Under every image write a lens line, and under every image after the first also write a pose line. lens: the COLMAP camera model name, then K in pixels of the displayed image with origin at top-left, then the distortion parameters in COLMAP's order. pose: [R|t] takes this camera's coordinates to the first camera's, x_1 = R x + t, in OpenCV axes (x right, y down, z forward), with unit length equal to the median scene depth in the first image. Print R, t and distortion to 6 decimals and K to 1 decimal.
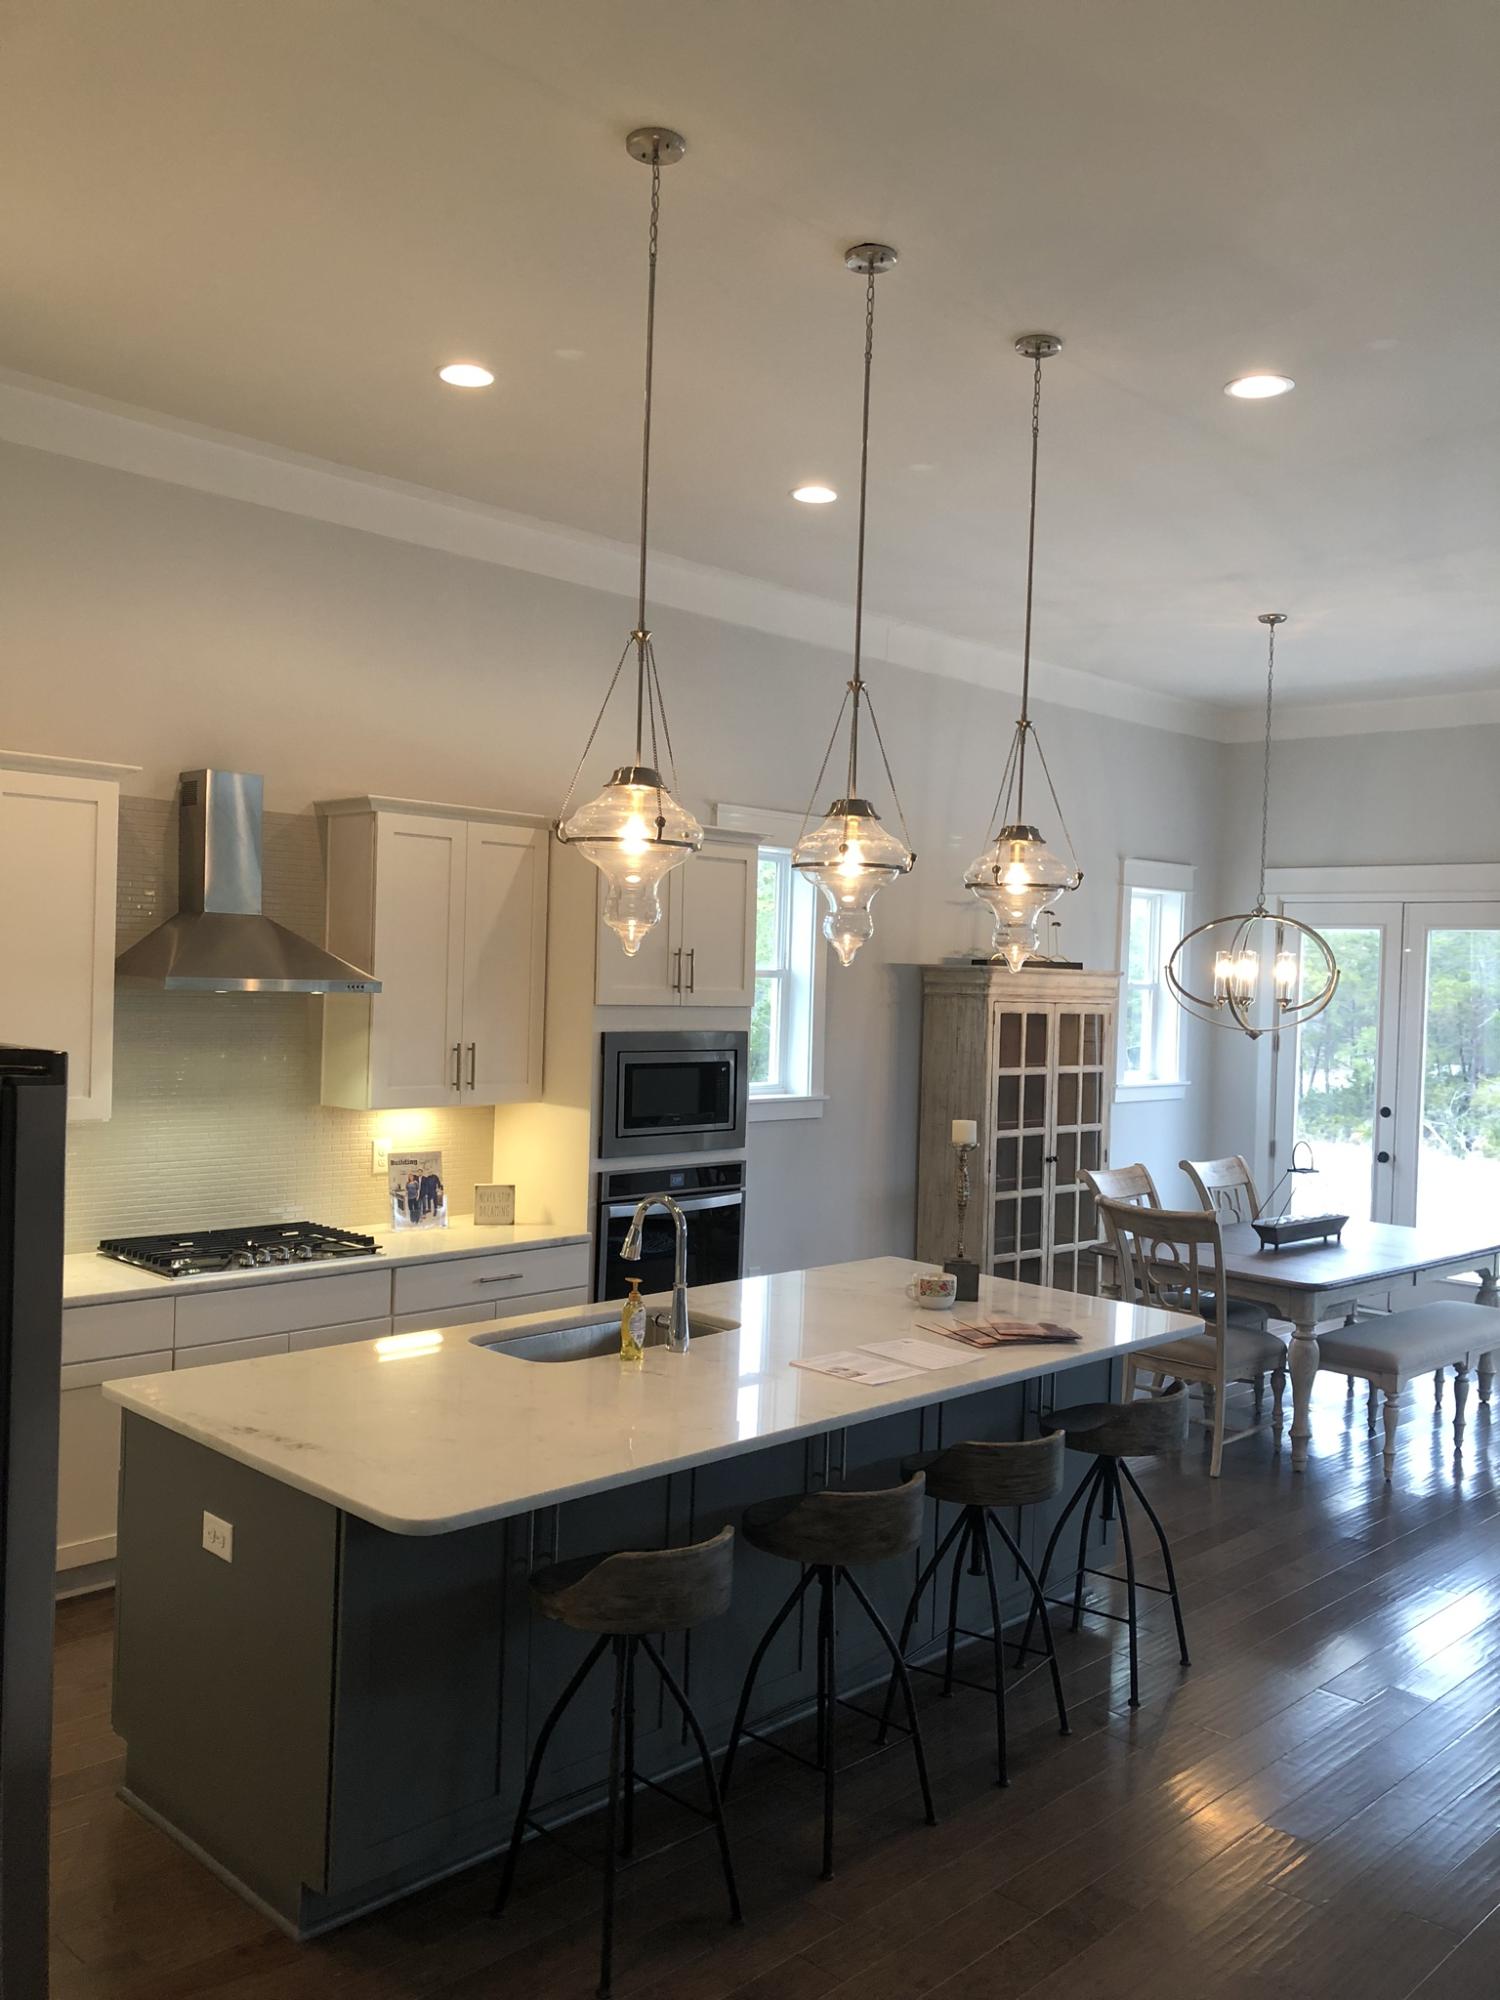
lens RADIAL K [[1630.5, 0, 761.4], [0, 1630.5, 992.0], [0, 0, 1]] dist [0.057932, -0.054691]
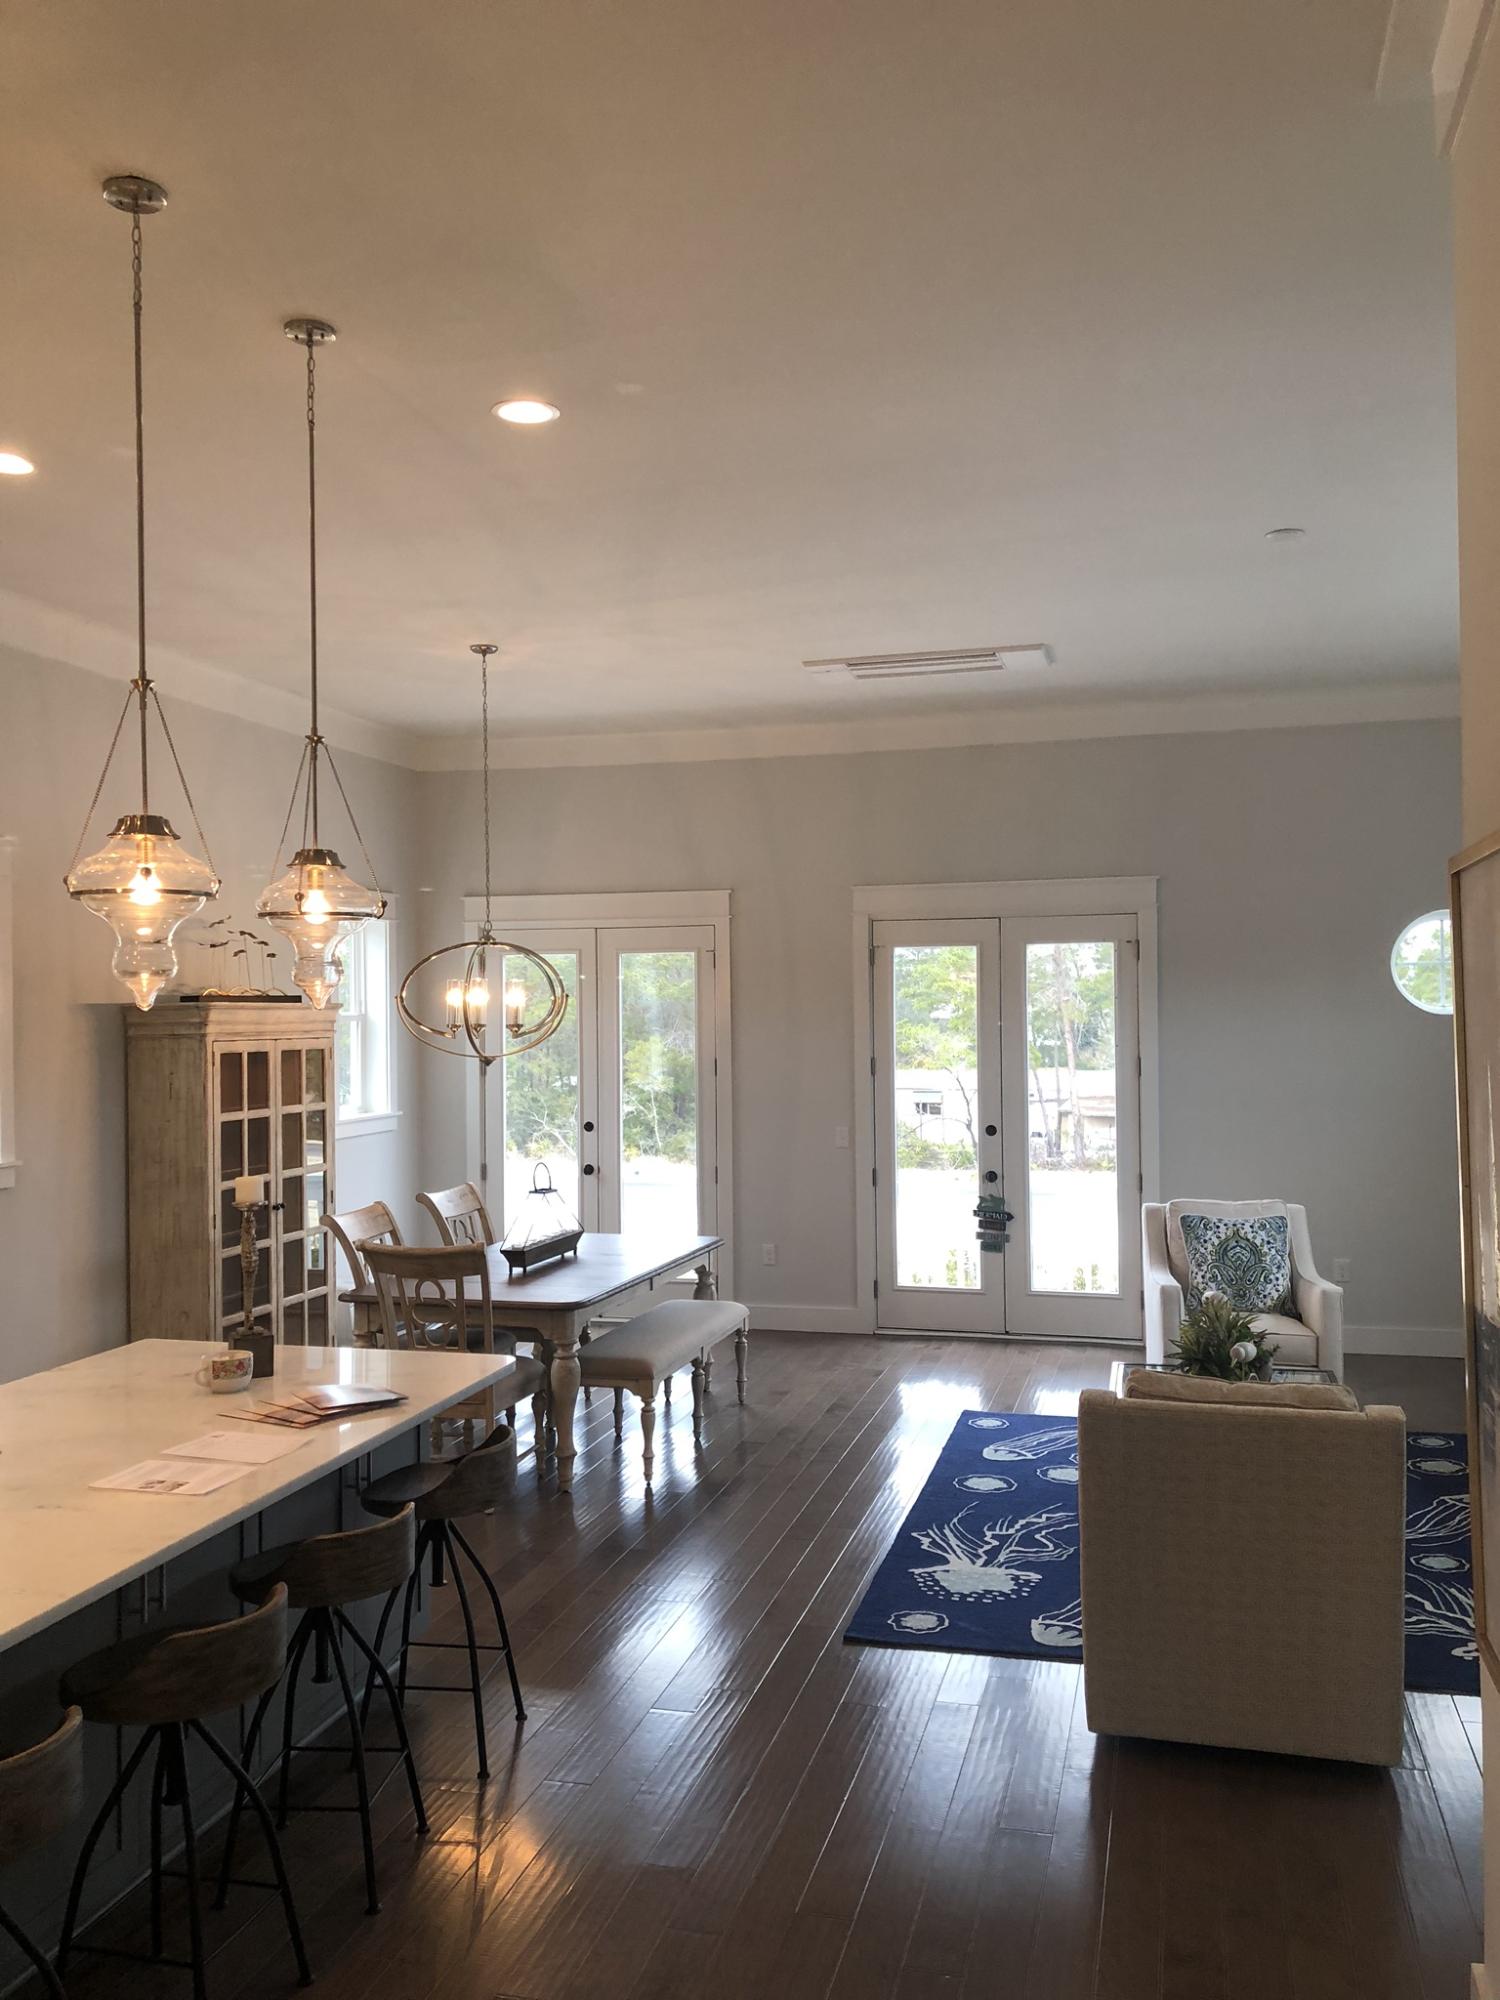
lens RADIAL K [[1630.5, 0, 757.2], [0, 1630.5, 988.5], [0, 0, 1]] dist [0.057932, -0.054691]
pose [[0.867013, -0.036256, 0.496964, -0.058610], [0.045973, 0.998916, -0.007329, -0.003748], [-0.496160, 0.029201, 0.867740, 0.055309]]
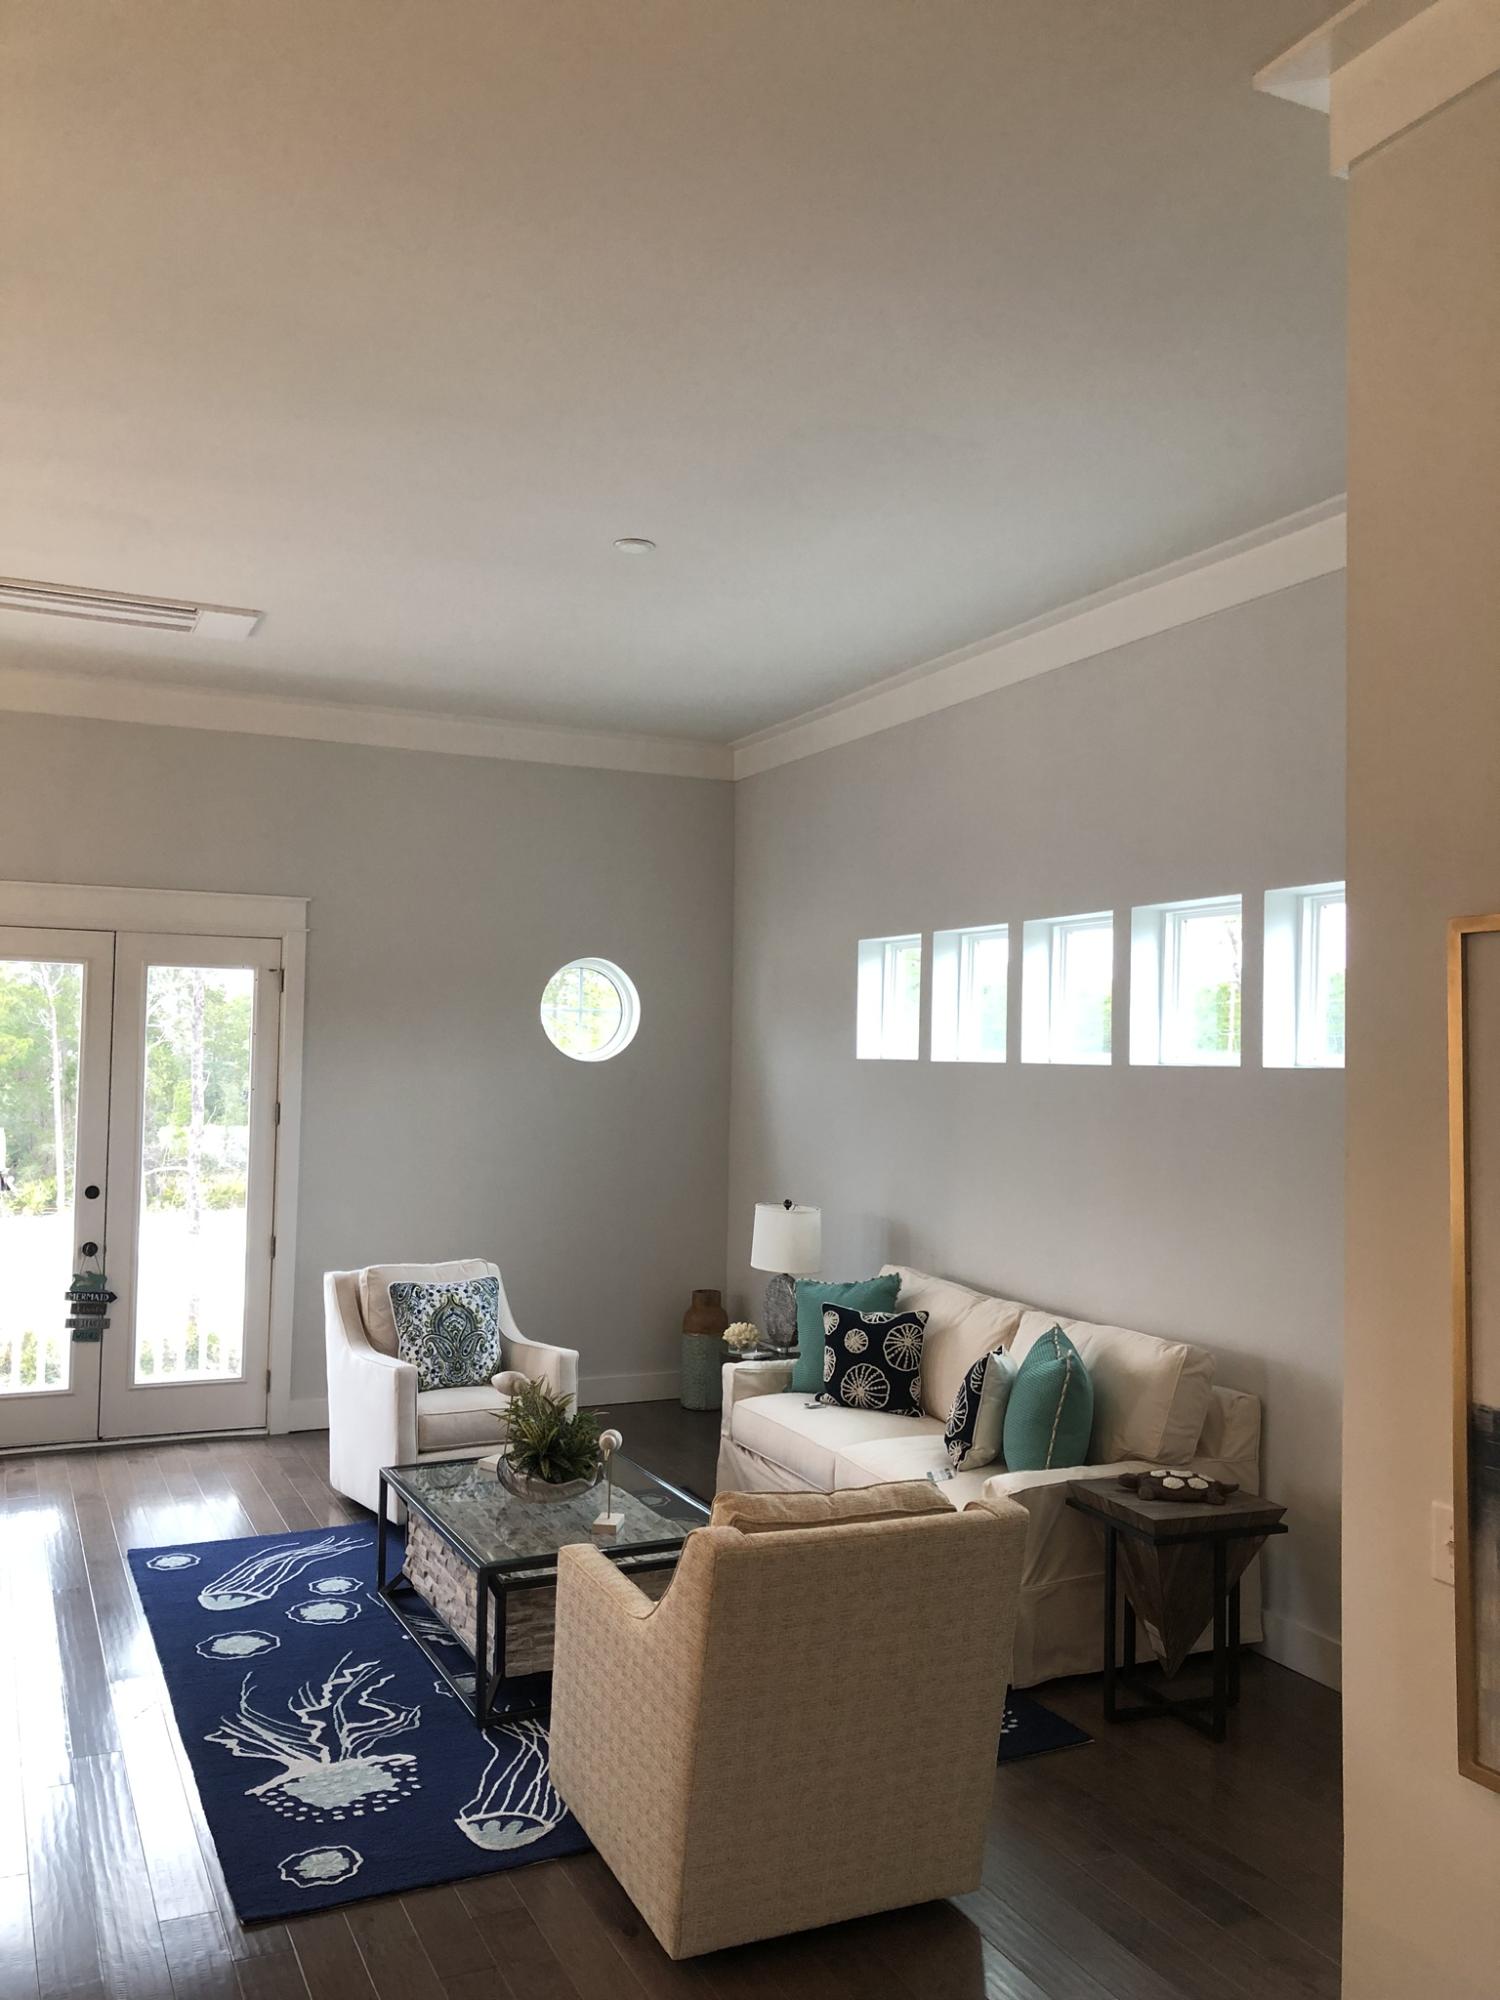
lens RADIAL K [[1630.5, 0, 744.2], [0, 1630.5, 1009.9], [0, 0, 1]] dist [0.057932, -0.054691]
pose [[0.349608, -0.000632, 0.936896, -0.109719], [0.003508, 0.999994, -0.000635, -0.008253], [-0.936890, 0.003509, 0.349608, 0.341546]]
